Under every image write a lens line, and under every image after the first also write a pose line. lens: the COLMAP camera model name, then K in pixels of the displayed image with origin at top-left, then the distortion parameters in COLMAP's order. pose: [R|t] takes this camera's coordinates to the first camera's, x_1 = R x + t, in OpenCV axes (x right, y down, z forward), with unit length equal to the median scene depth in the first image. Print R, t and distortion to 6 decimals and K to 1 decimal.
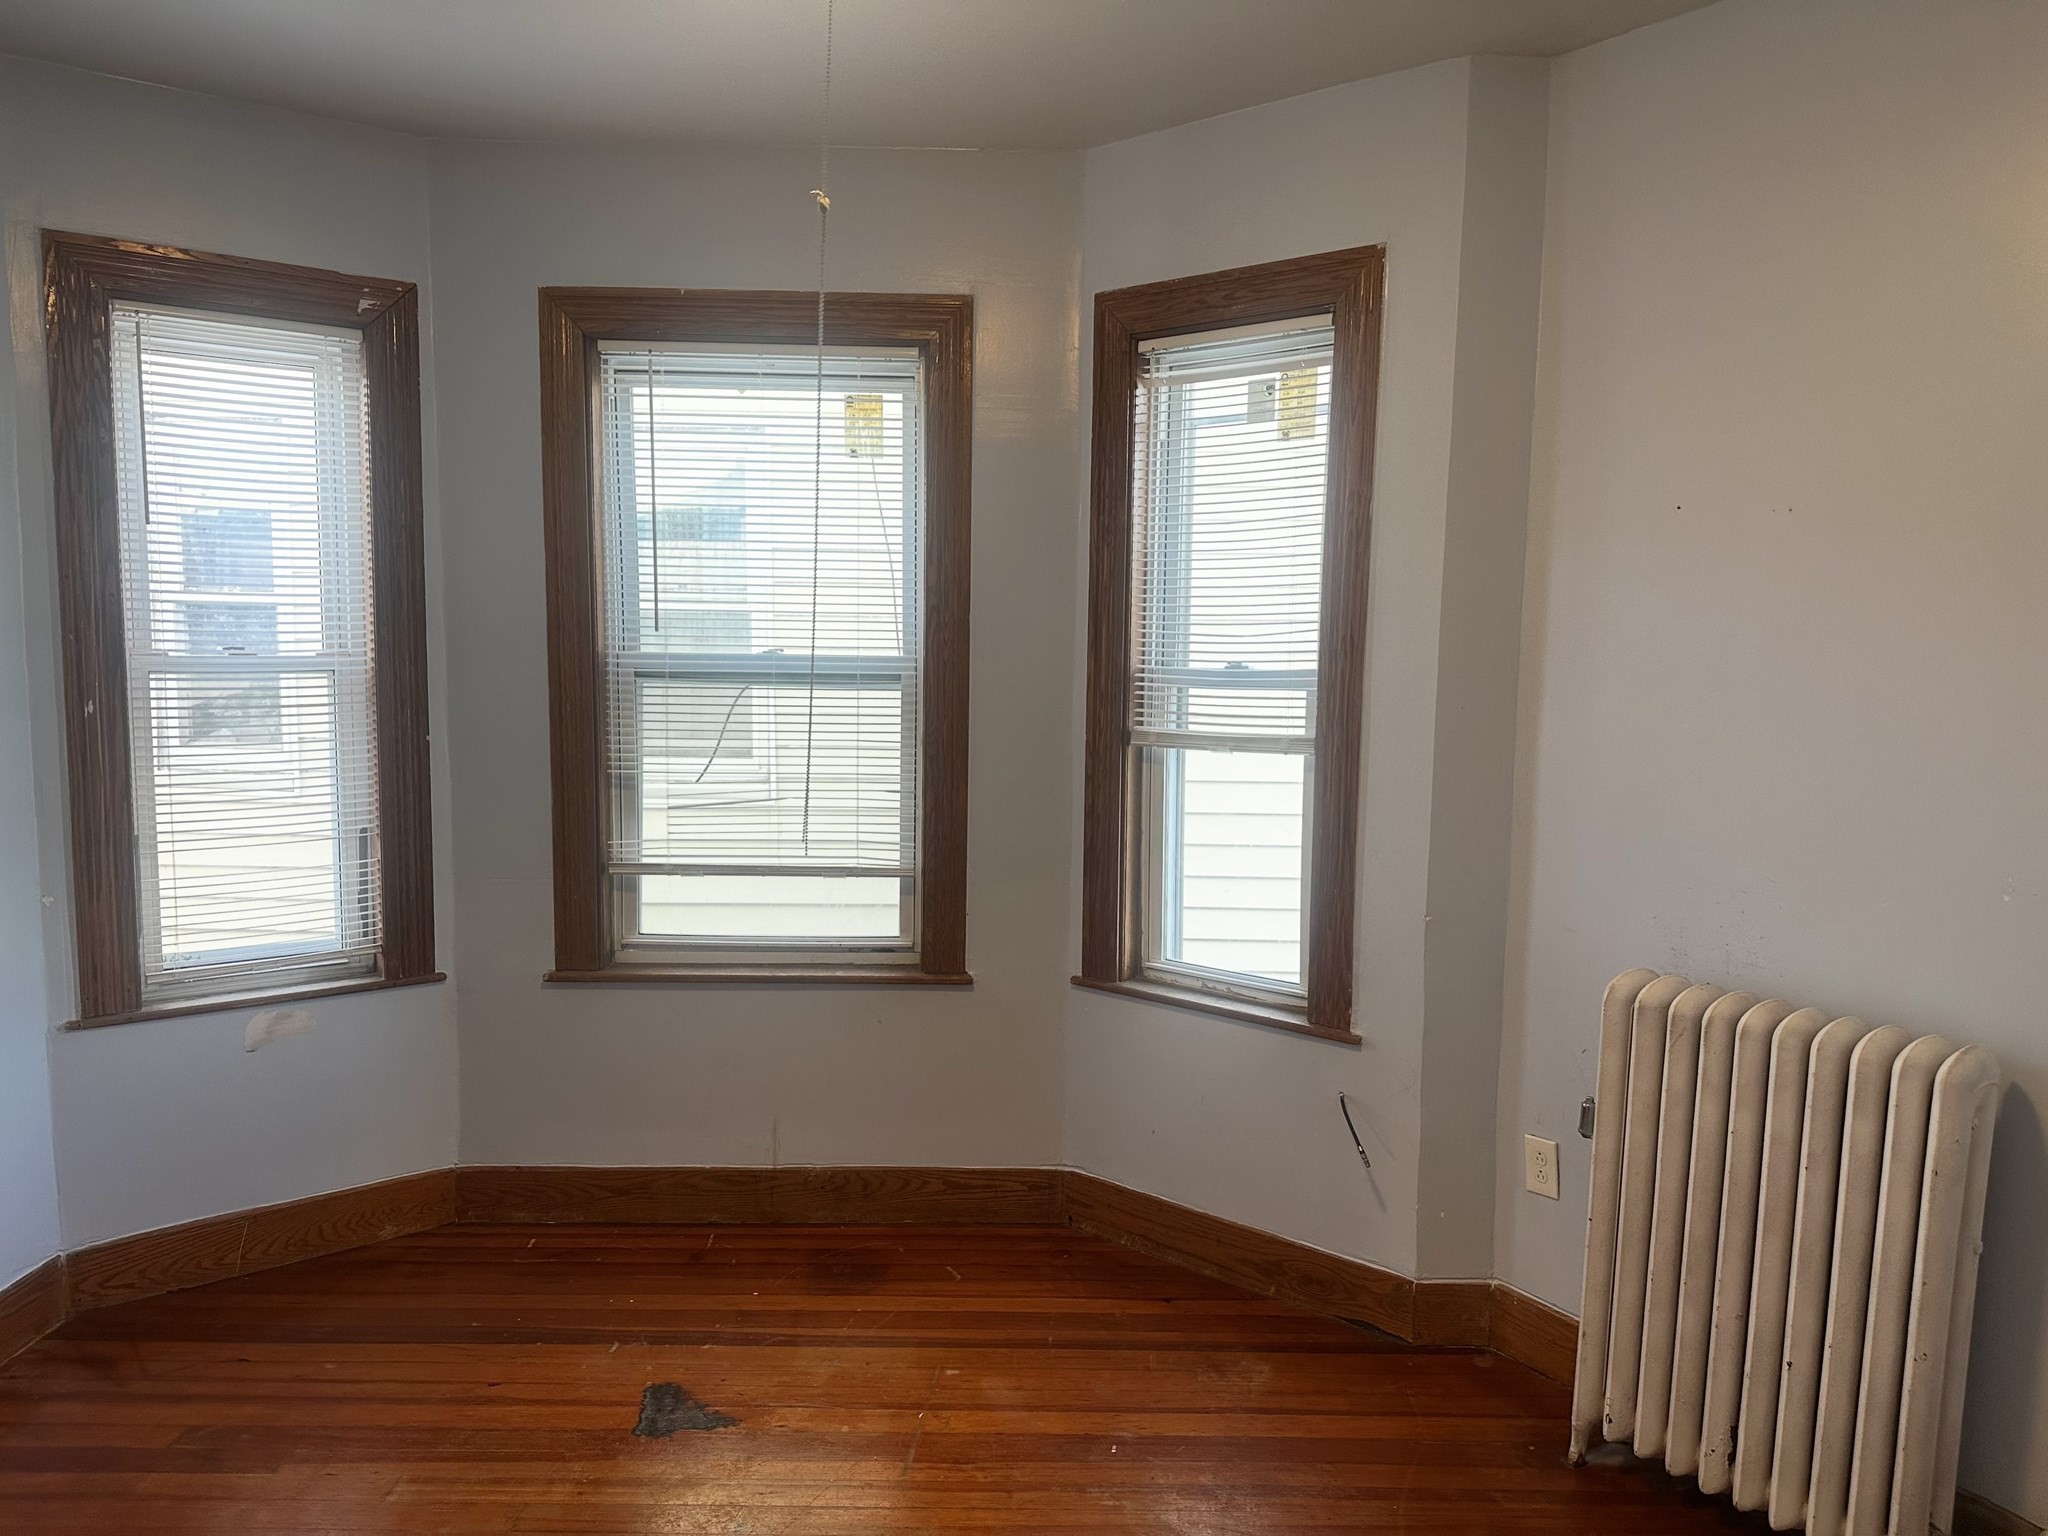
lens RADIAL K [[1426.9, 0, 1024.0], [0, 1426.9, 768.0], [0, 0, 1]] dist [-0.003200, -0.037317]
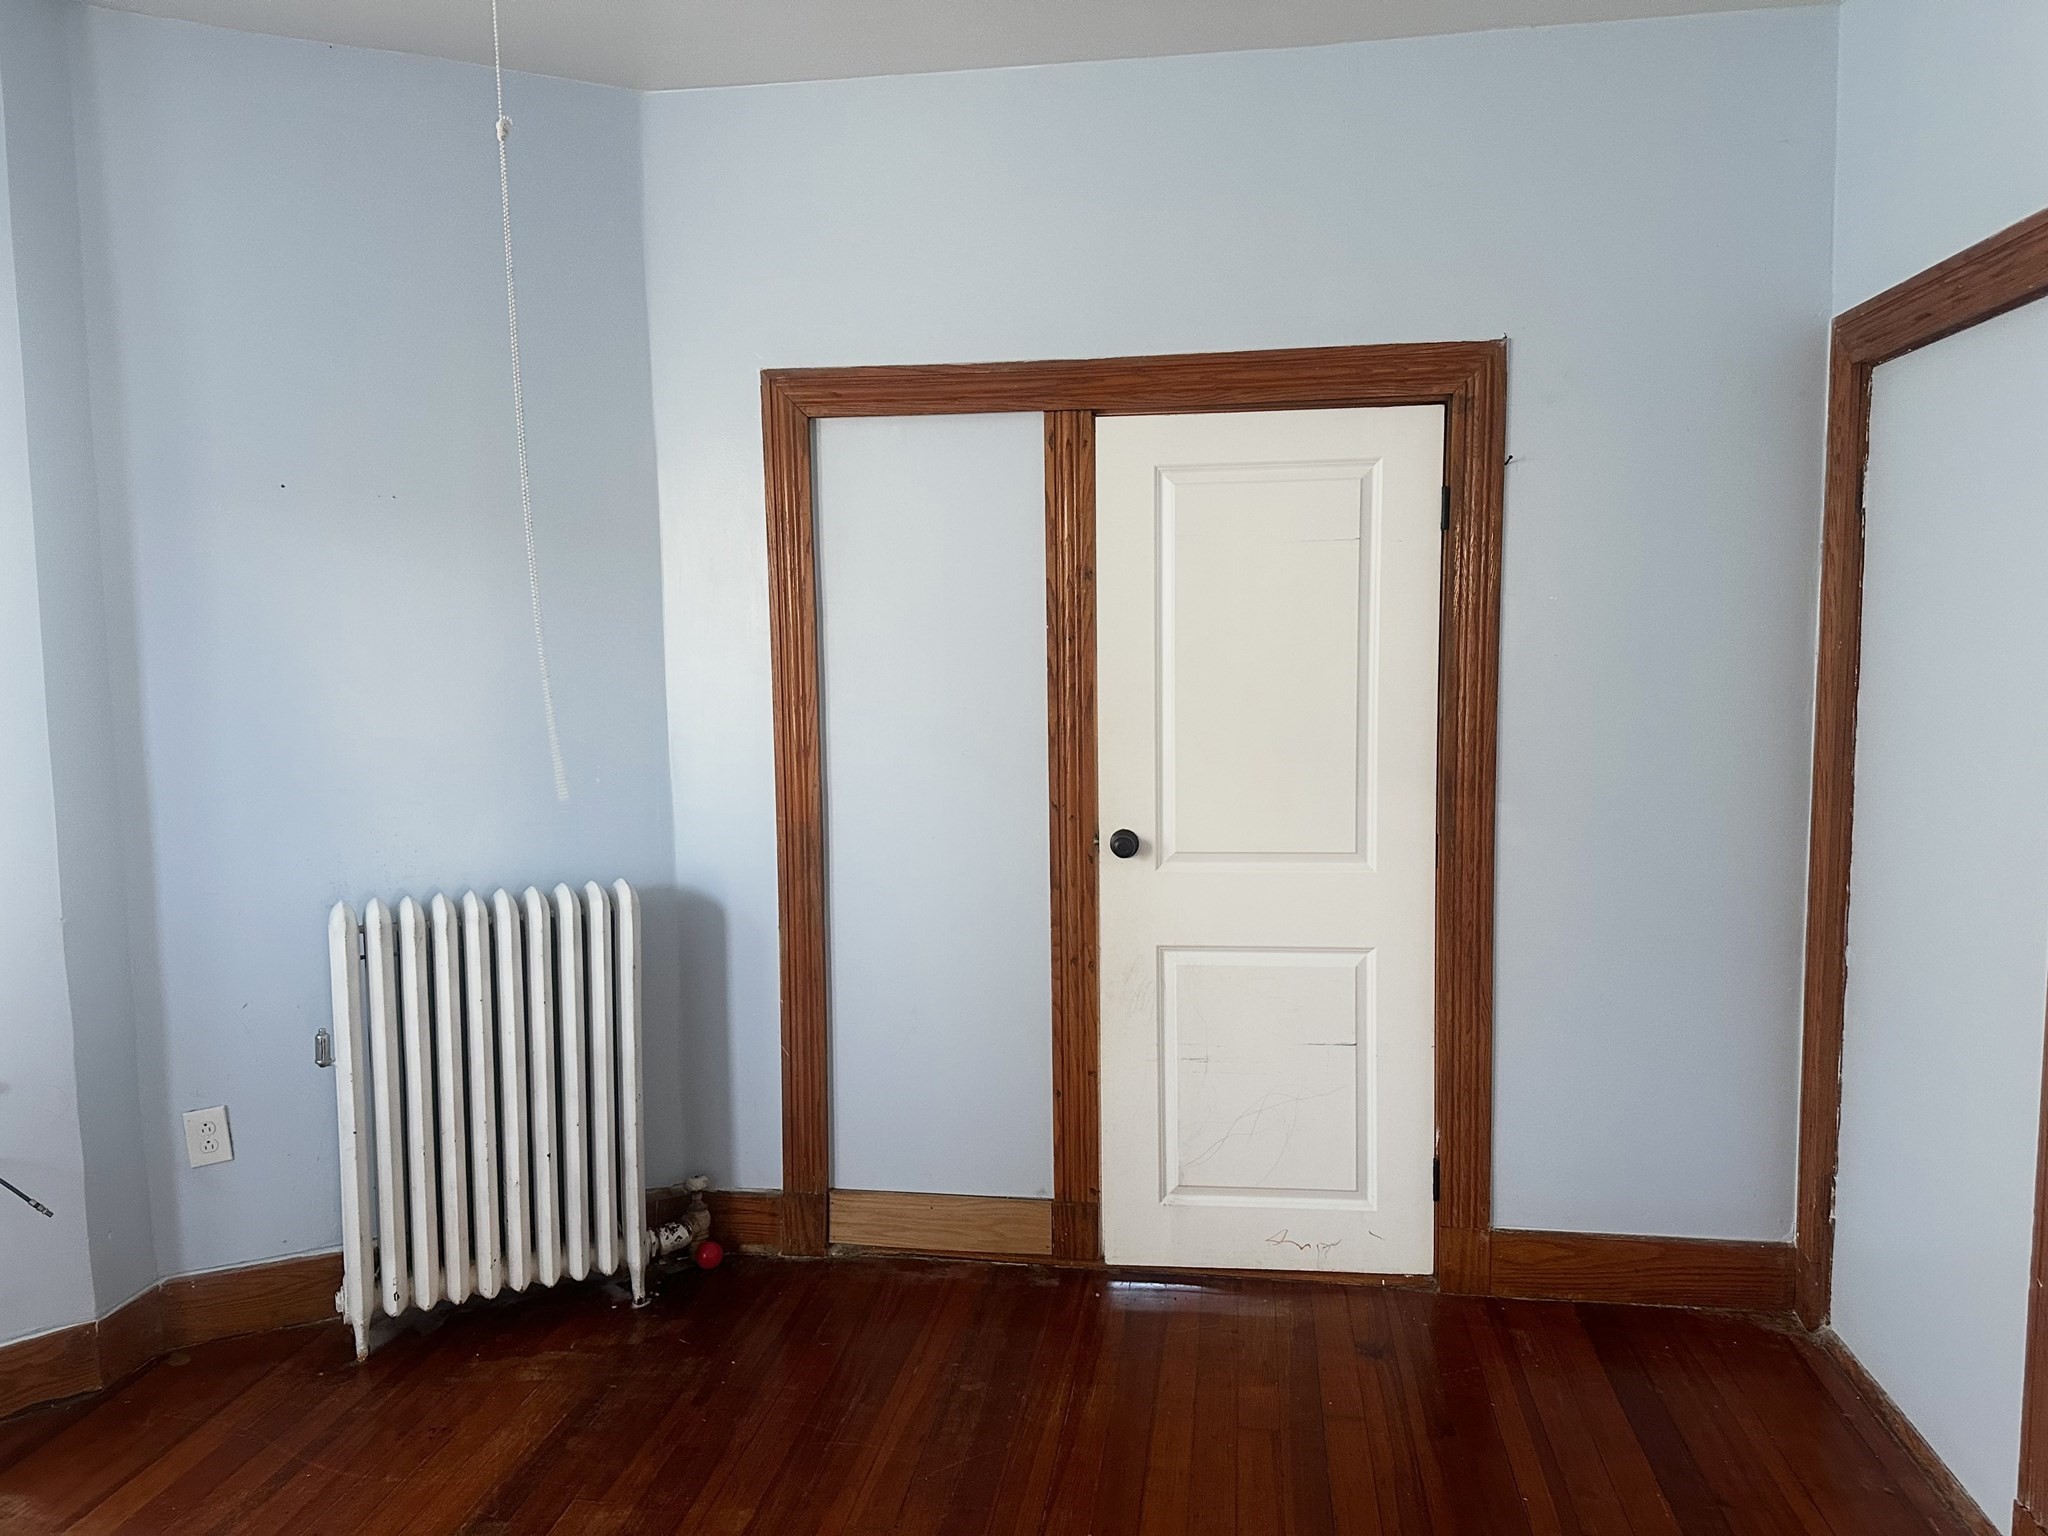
lens RADIAL K [[1434.3, 0, 1026.5], [0, 1434.3, 727.8], [0, 0, 1]] dist [-0.000611, 0.000339]
pose [[0.169775, -0.106324, 0.979730, -0.522204], [0.118055, 0.989198, 0.086894, -0.027248], [-0.978386, 0.100910, 0.180493, 0.230515]]
